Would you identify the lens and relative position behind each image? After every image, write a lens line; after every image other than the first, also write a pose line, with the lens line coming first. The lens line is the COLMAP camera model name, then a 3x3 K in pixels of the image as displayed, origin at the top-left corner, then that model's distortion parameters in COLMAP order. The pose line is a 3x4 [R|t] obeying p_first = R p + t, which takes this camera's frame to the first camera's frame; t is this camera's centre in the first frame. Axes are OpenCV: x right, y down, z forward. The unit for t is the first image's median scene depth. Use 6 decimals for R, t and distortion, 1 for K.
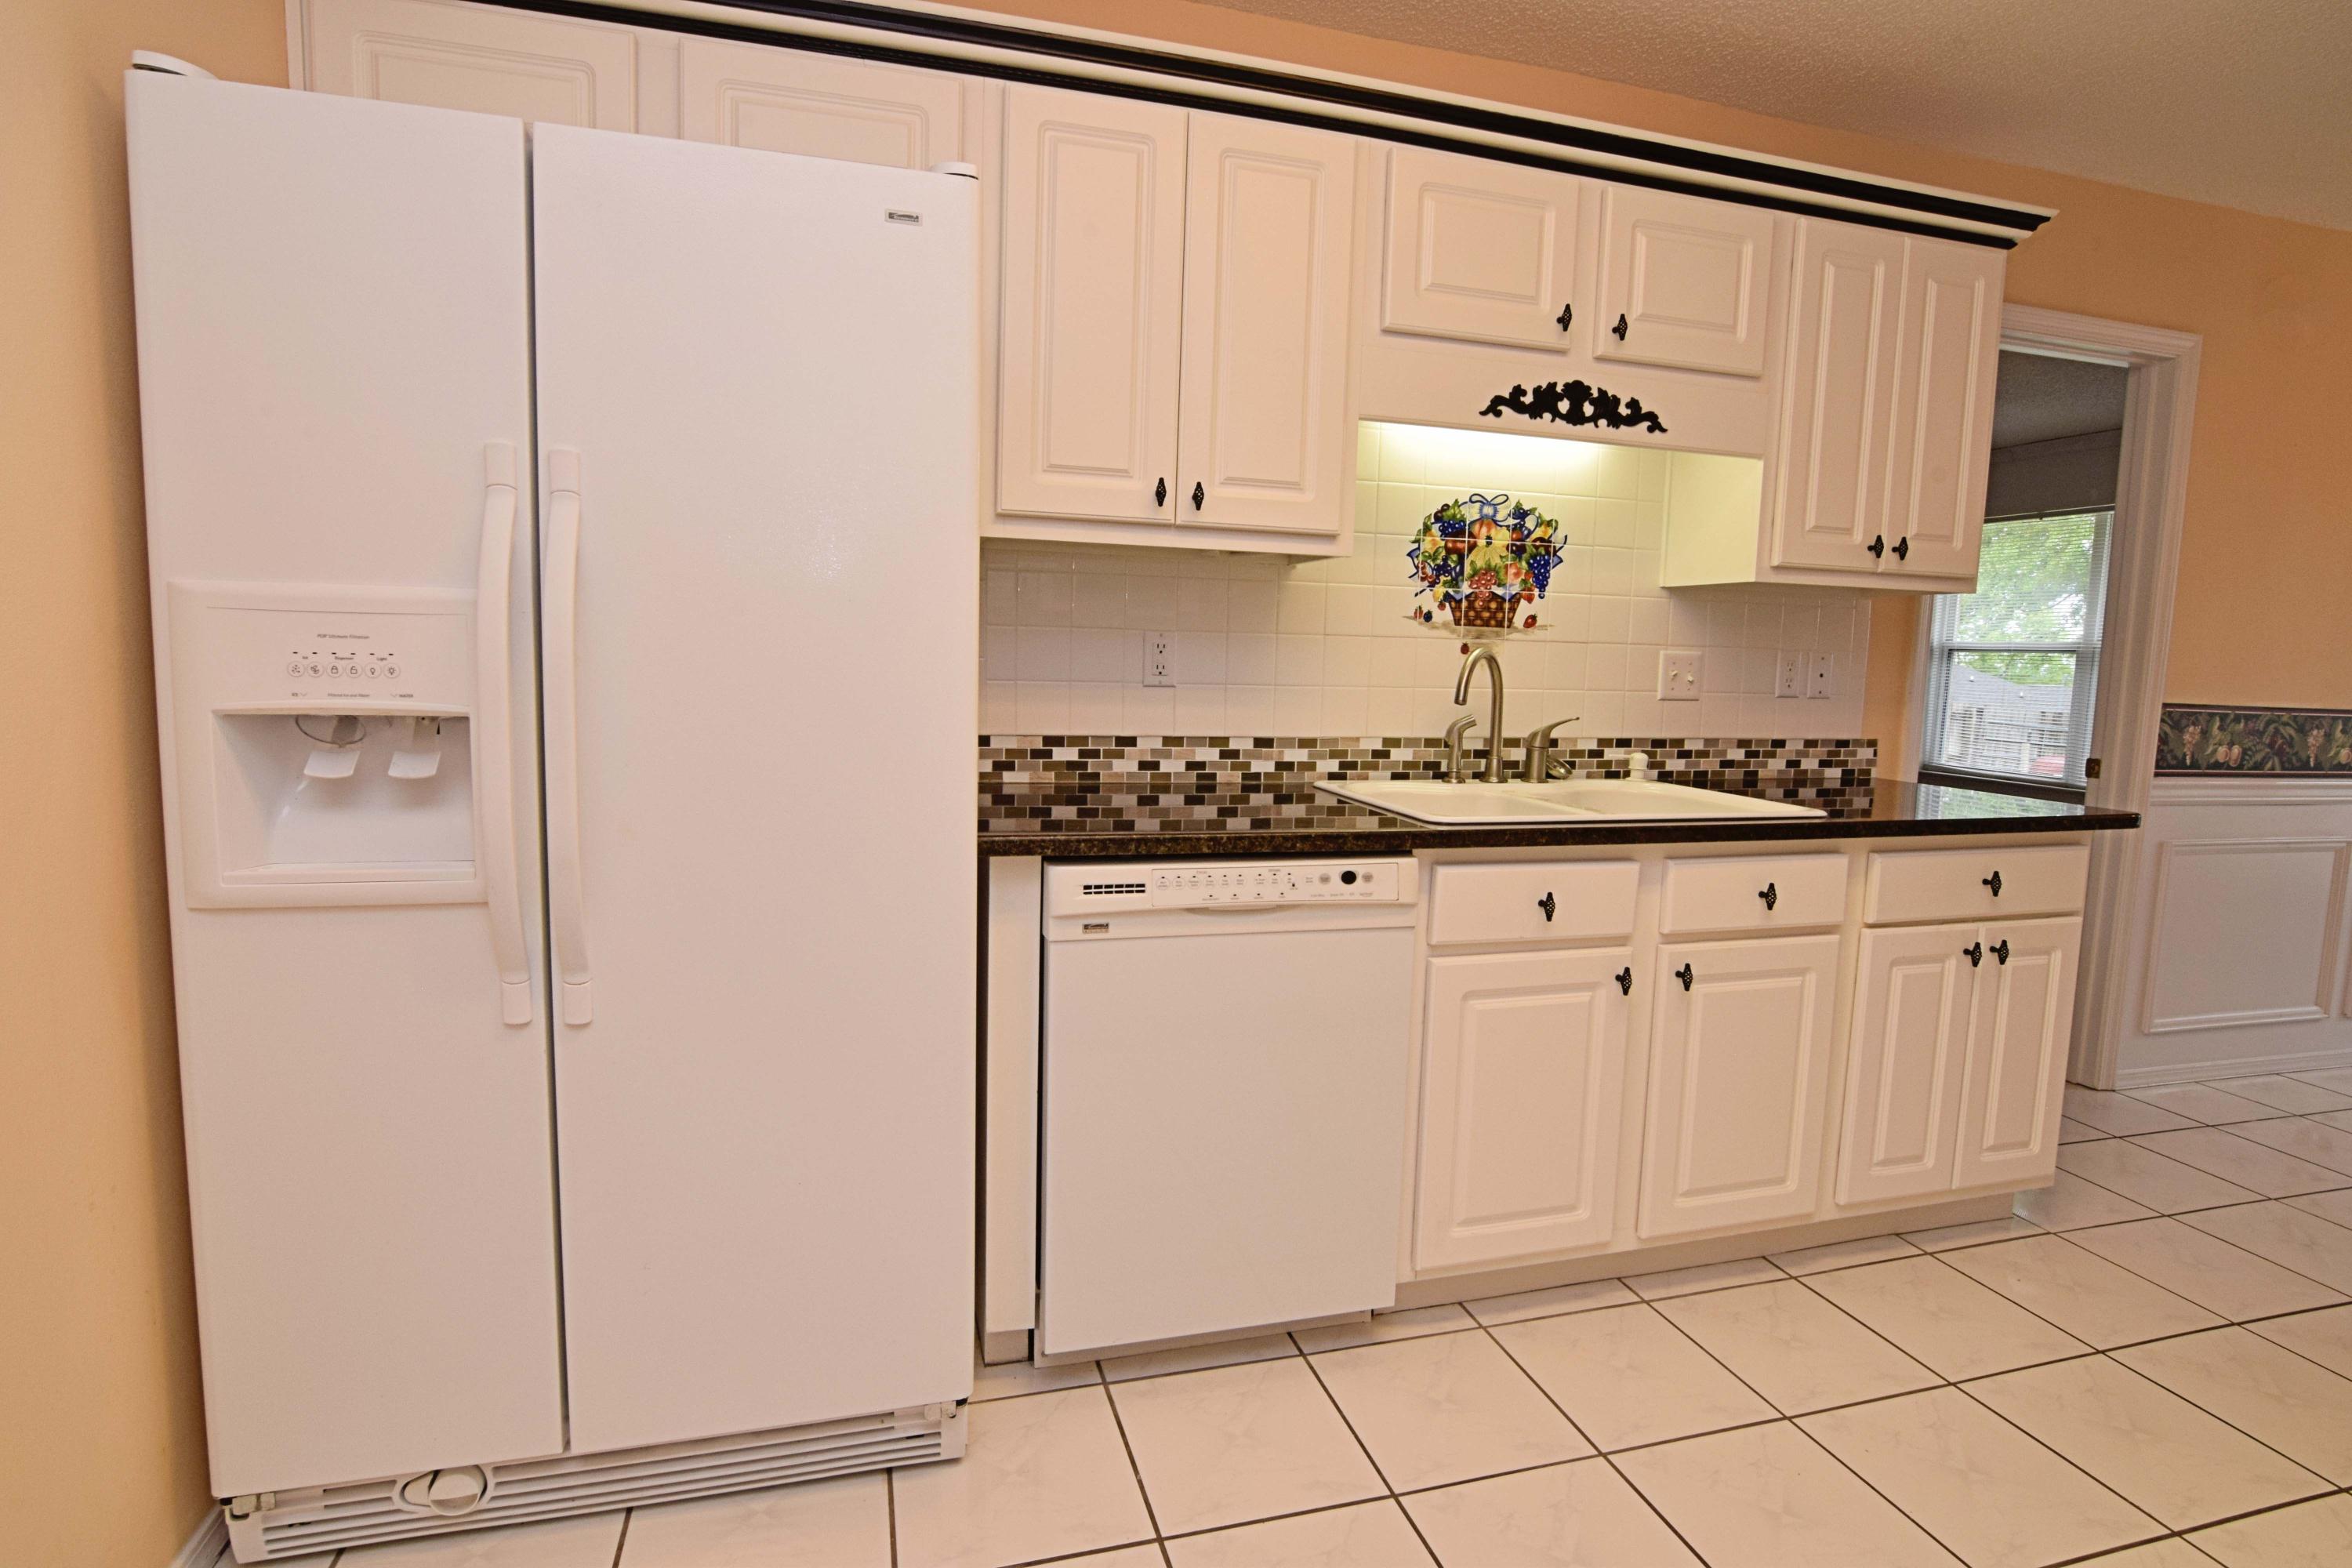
lens RADIAL K [[1147.5, 0, 1175.2], [0, 1147.5, 775.7], [0, 0, 1]] dist [-0.027752, 0.004008]
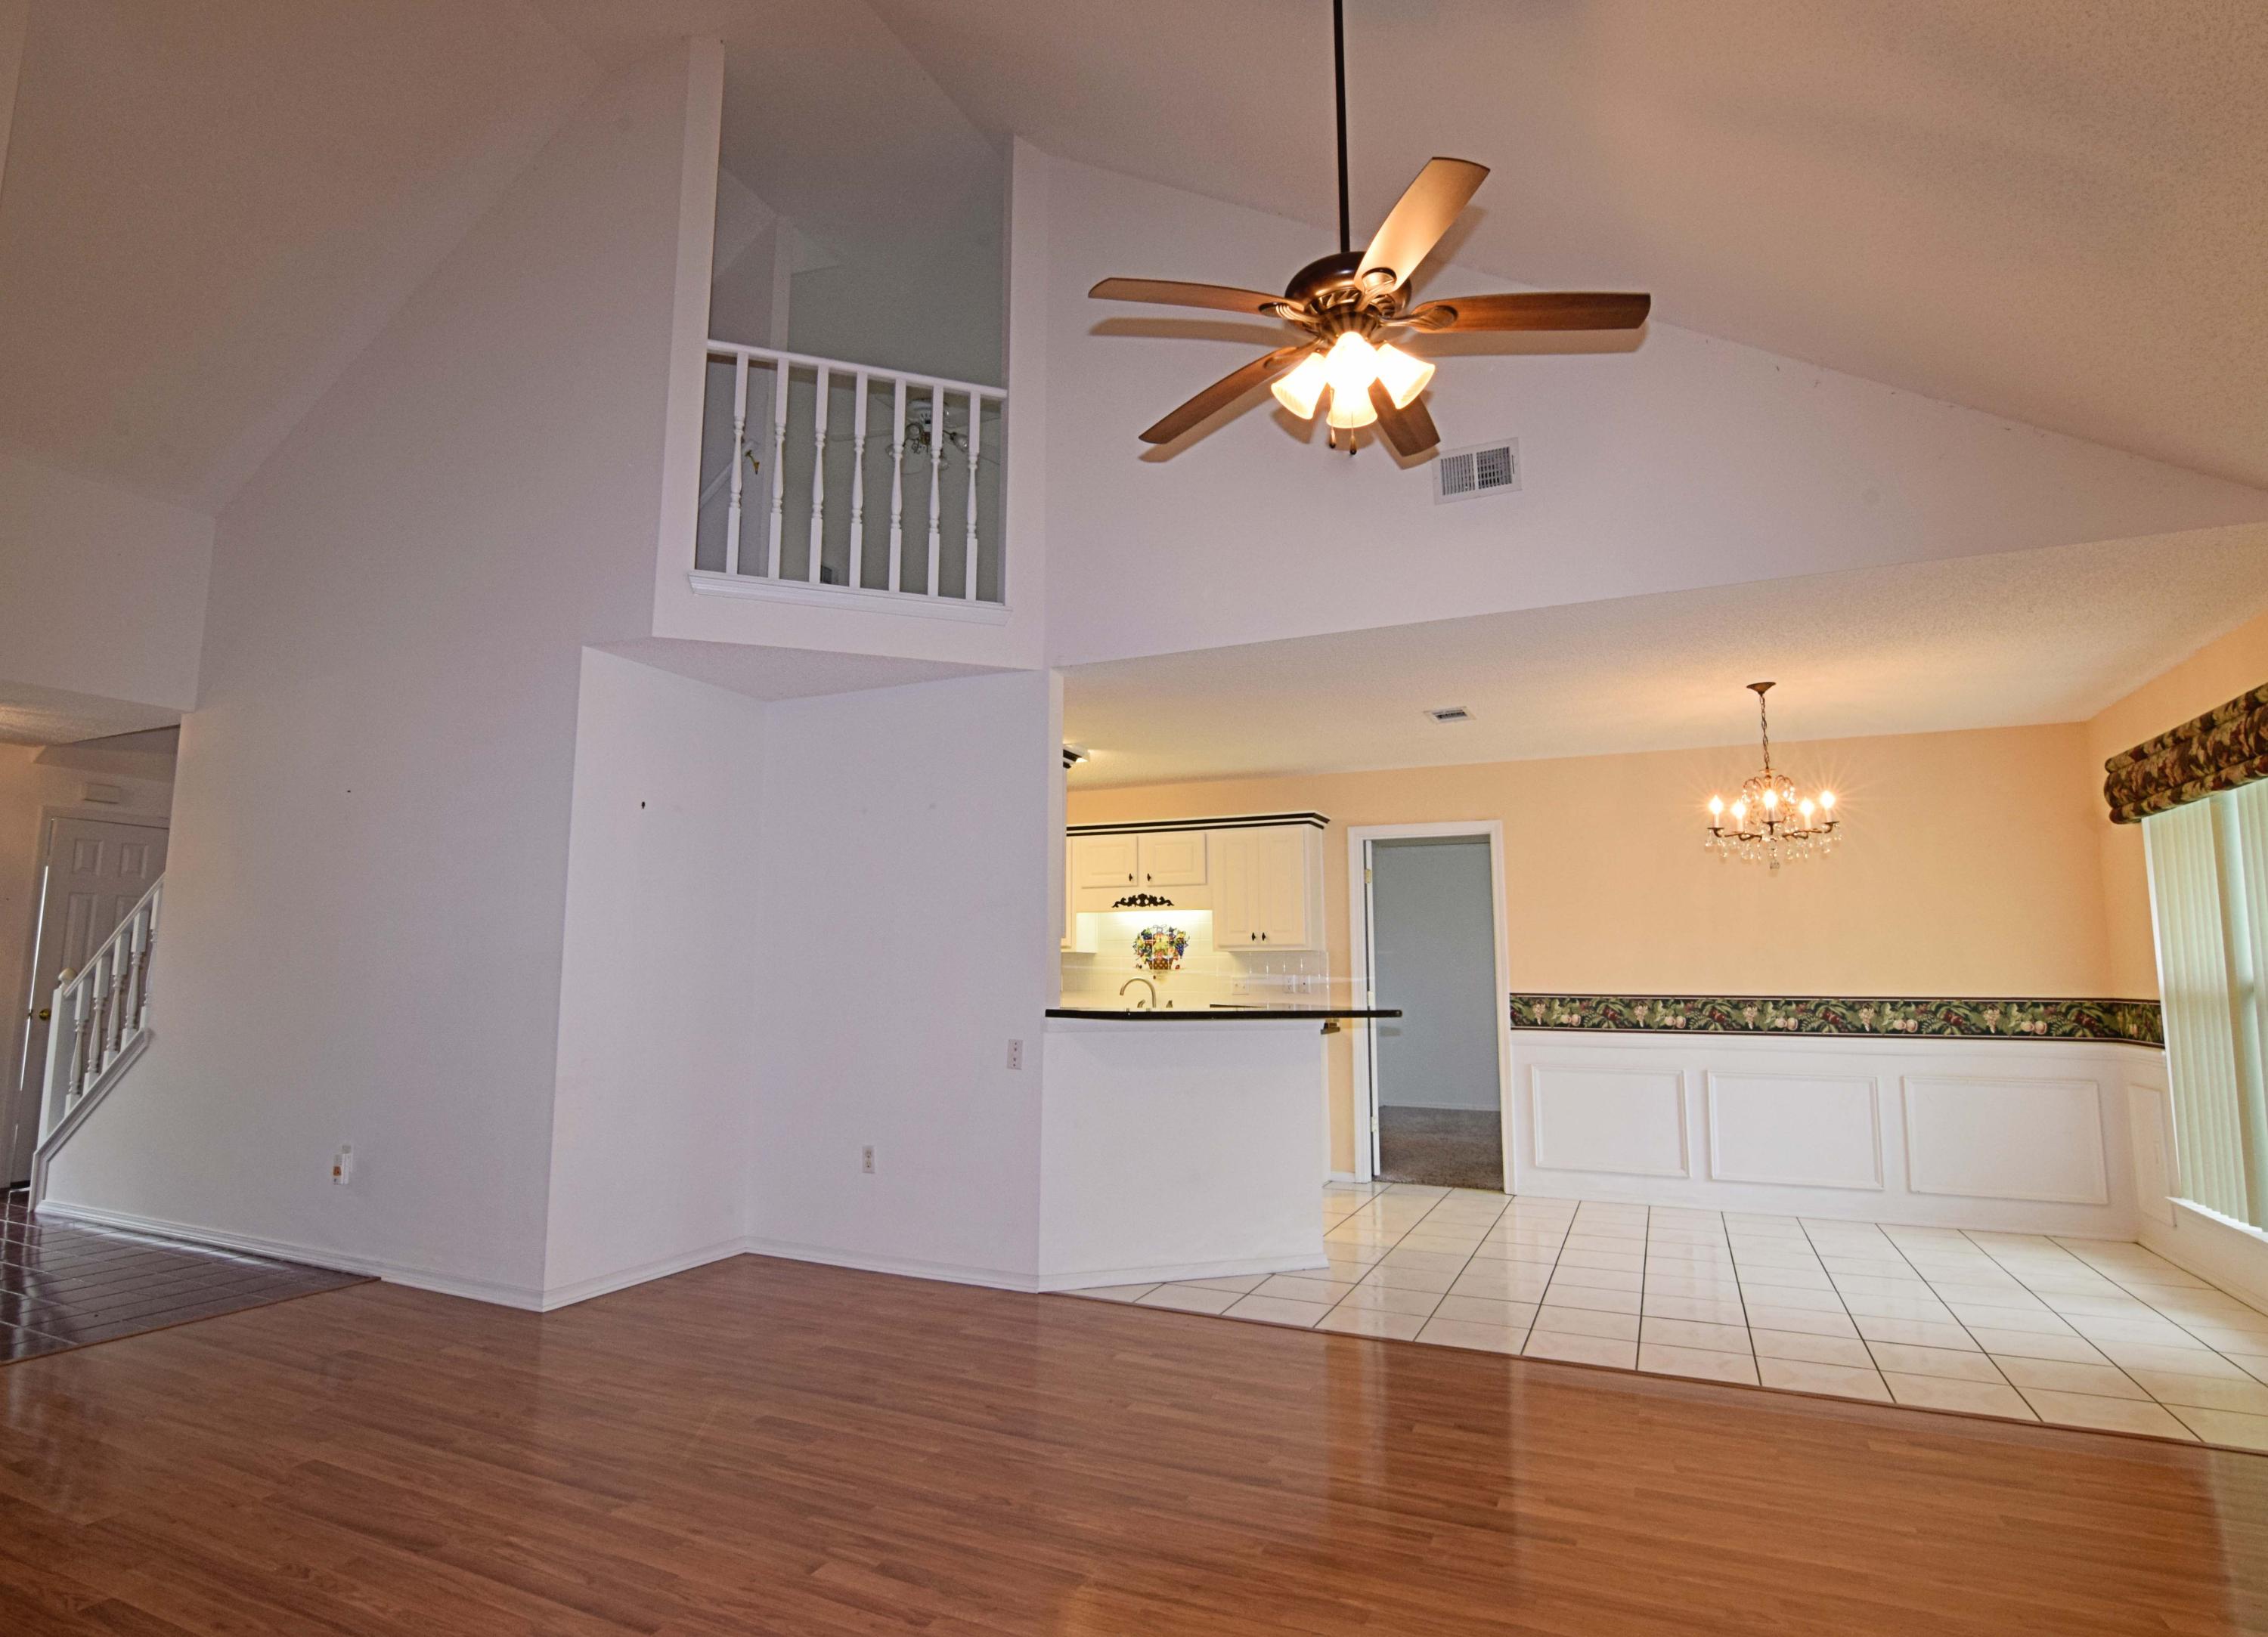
lens RADIAL K [[1199.6, 0, 1075.1], [0, 1199.6, 811.8], [0, 0, 1]] dist [-0.029784, 0.007894]
pose [[0.746304, -0.117598, -0.655134, 2.158053], [-0.056103, 0.969652, -0.237965, 0.218185], [0.663236, 0.214349, 0.717058, -1.414796]]
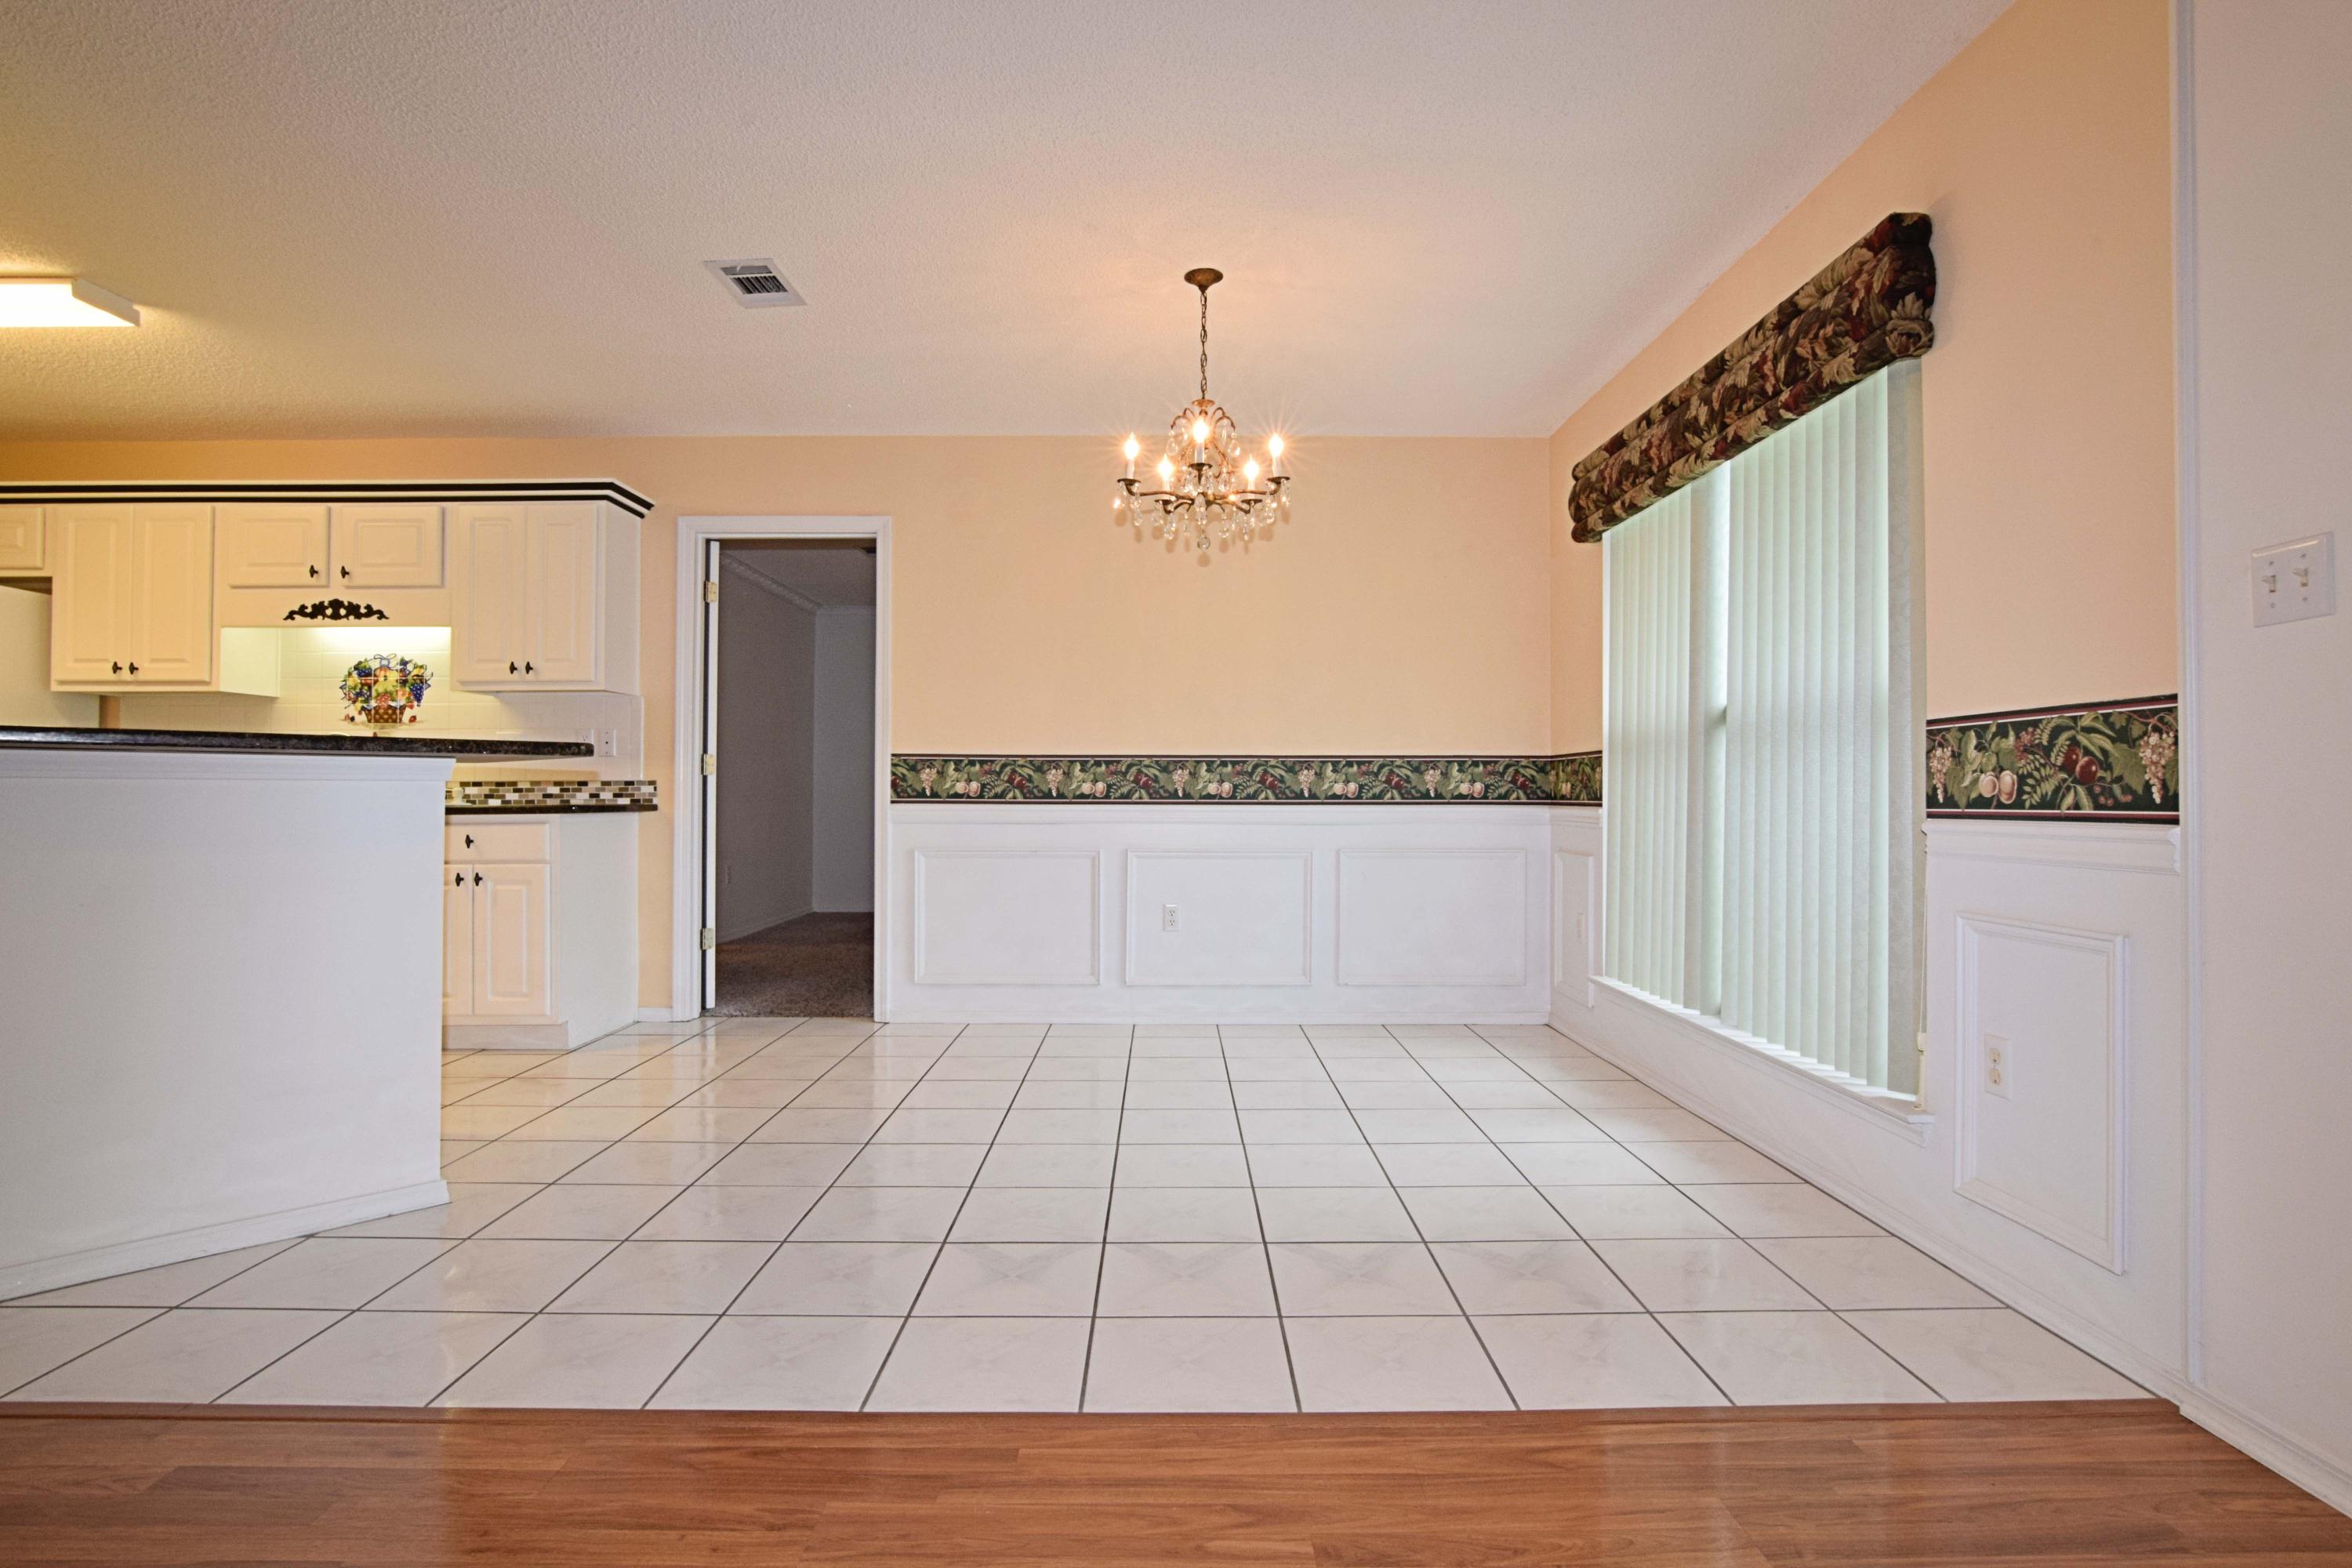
lens RADIAL K [[1147.5, 0, 1173.7], [0, 1147.5, 774.7], [0, 0, 1]] dist [-0.027752, 0.004008]
pose [[0.964752, -0.035395, -0.260770, 2.019226], [0.000906, 0.991354, -0.131210, 0.201769], [0.263160, 0.126349, 0.956443, -0.434564]]
